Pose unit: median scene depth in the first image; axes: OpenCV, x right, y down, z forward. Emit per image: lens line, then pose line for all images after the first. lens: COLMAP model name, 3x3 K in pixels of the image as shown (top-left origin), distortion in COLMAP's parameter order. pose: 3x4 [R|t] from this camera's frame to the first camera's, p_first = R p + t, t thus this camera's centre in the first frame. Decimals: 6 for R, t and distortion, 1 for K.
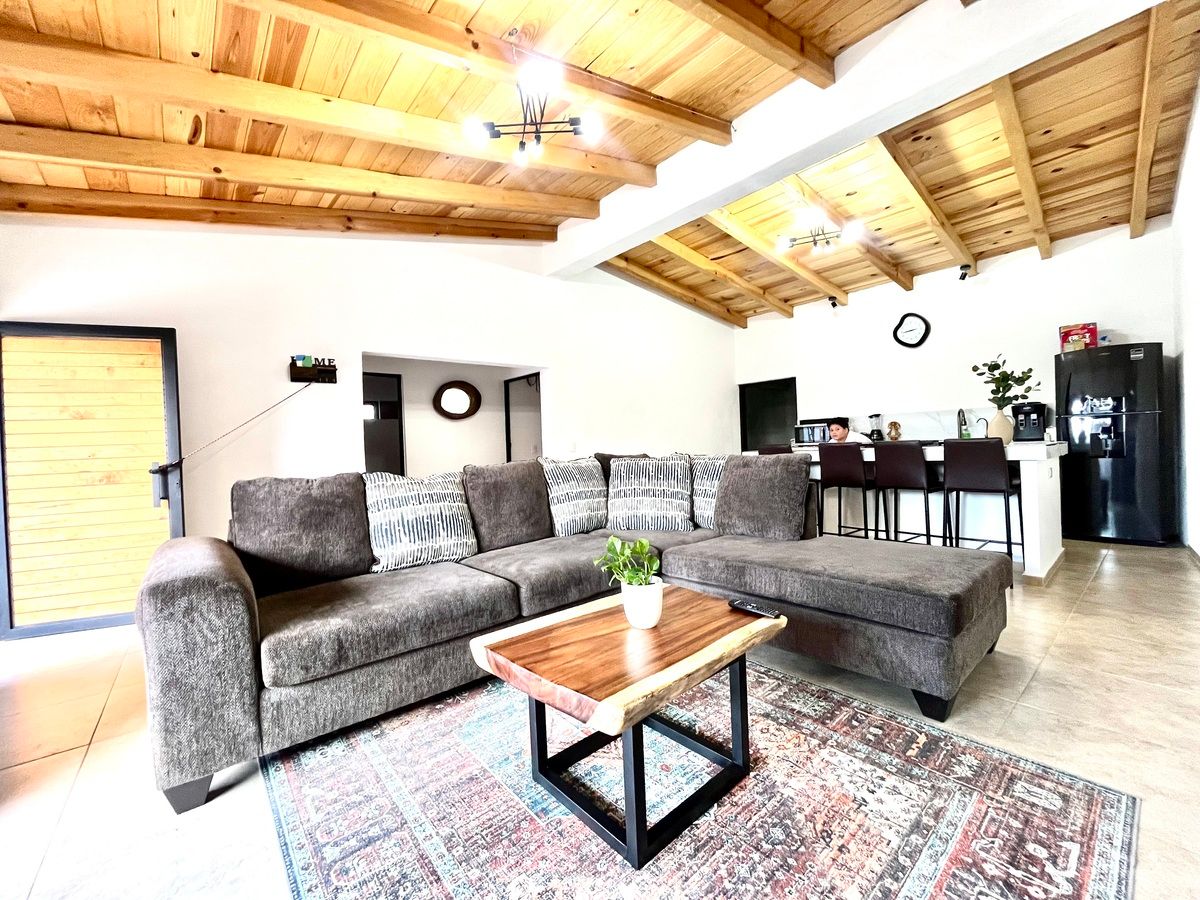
lens RADIAL K [[483.4, 0, 599.1], [0, 483.4, 448.3], [0, 0, 1]] dist [-0.003386, 0.000094]
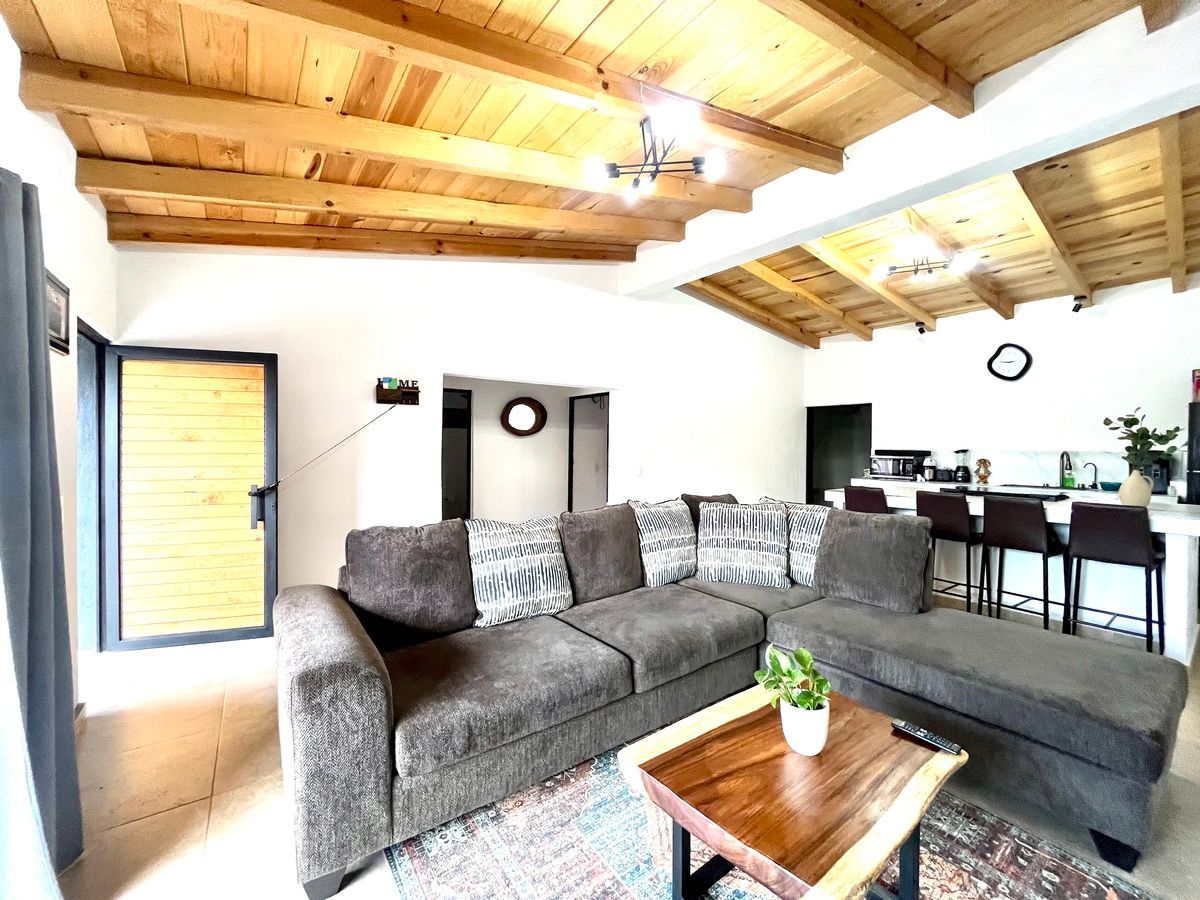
lens RADIAL K [[483.4, 0, 598.4], [0, 483.4, 448.7], [0, 0, 1]] dist [-0.003386, 0.000094]
pose [[0.996193, 0.047024, -0.073403, -0.120679], [-0.046691, 0.998890, 0.006244, -0.088233], [0.073615, -0.002792, 0.997283, 0.031537]]
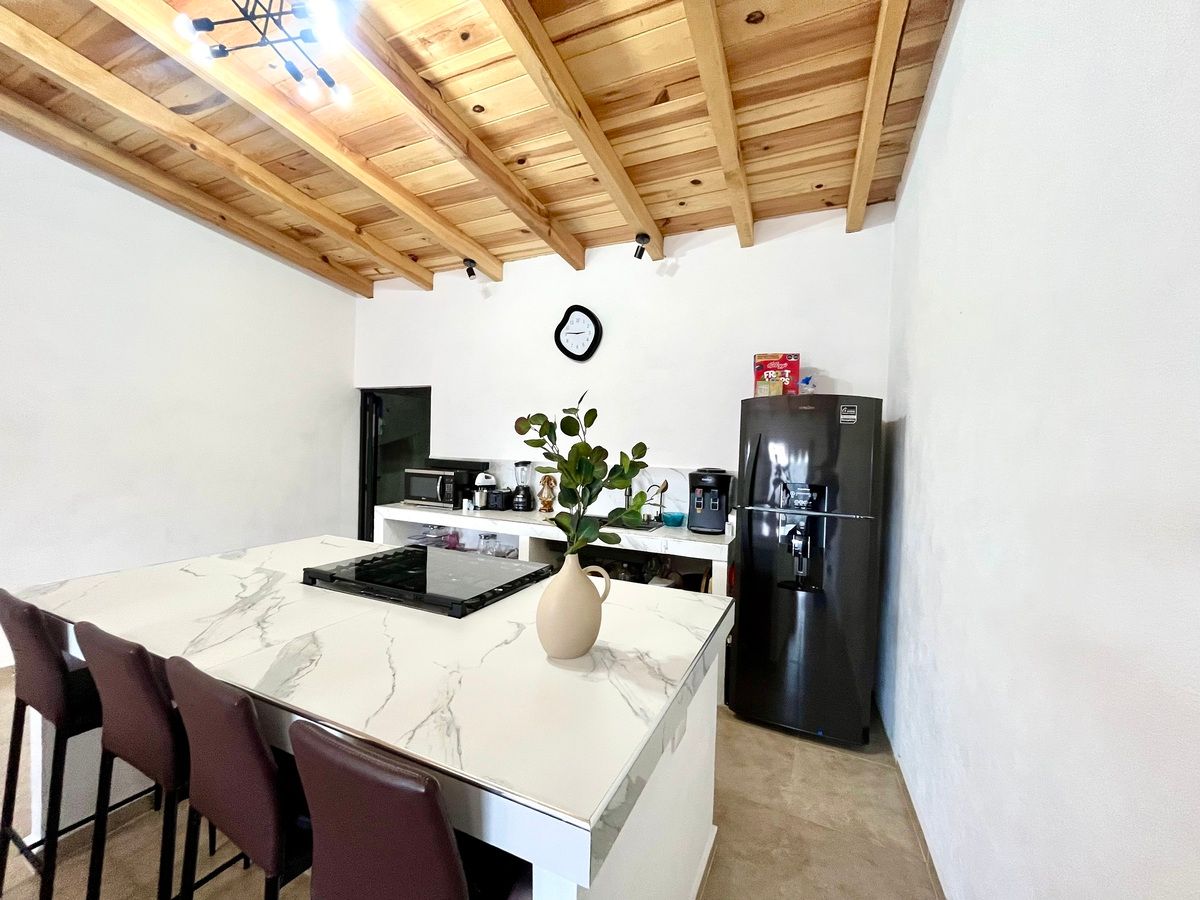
lens RADIAL K [[483.4, 0, 598.0], [0, 483.4, 448.4], [0, 0, 1]] dist [-0.003386, 0.000094]
pose [[0.914462, 0.058021, 0.400491, 0.803766], [-0.060846, 0.998131, -0.005670, -0.174489], [-0.400071, -0.019183, 0.916283, 0.771876]]
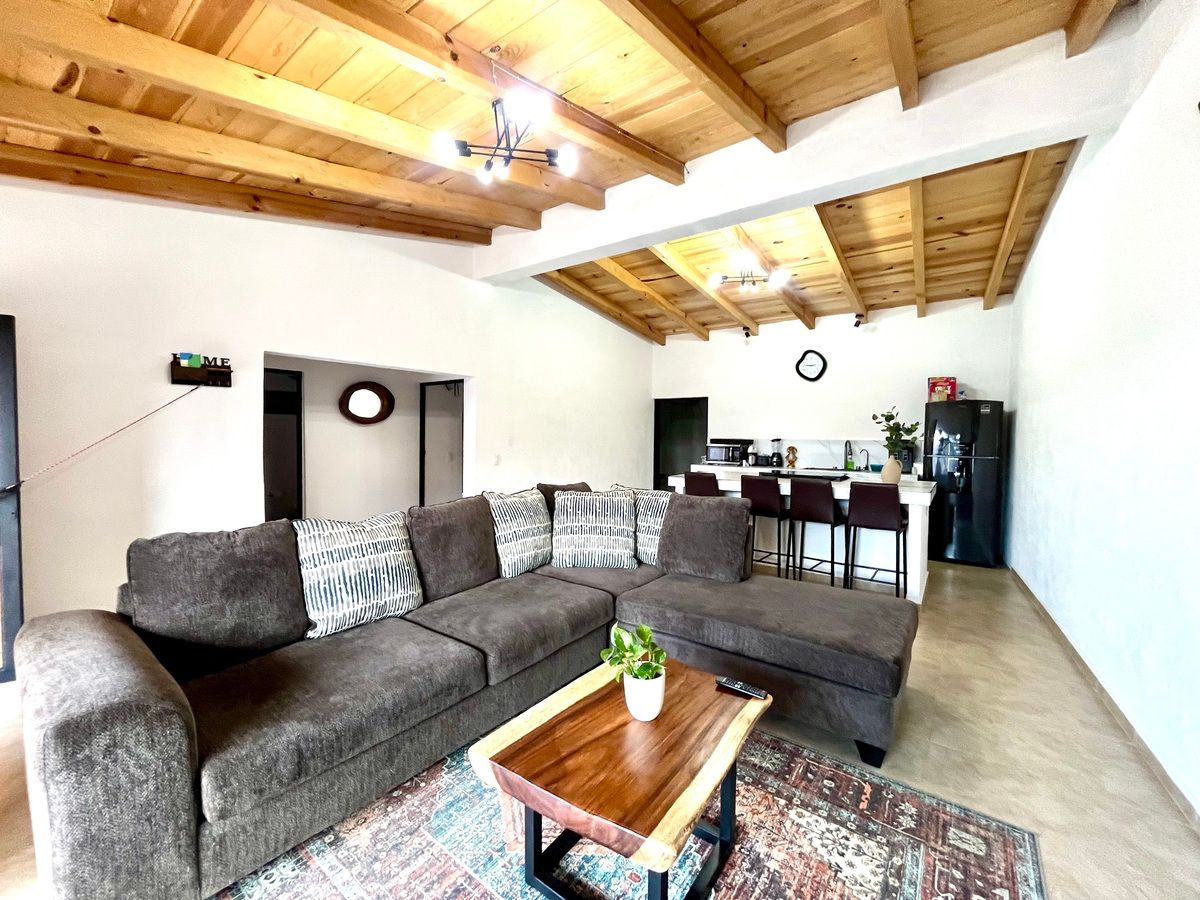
lens RADIAL K [[483.4, 0, 598.2], [0, 483.4, 448.6], [0, 0, 1]] dist [-0.003386, 0.000094]
pose [[0.975821, 0.042418, 0.214414, -0.113306], [-0.047182, 0.998739, 0.017145, -0.093123], [-0.213416, -0.026847, 0.976592, 0.028287]]
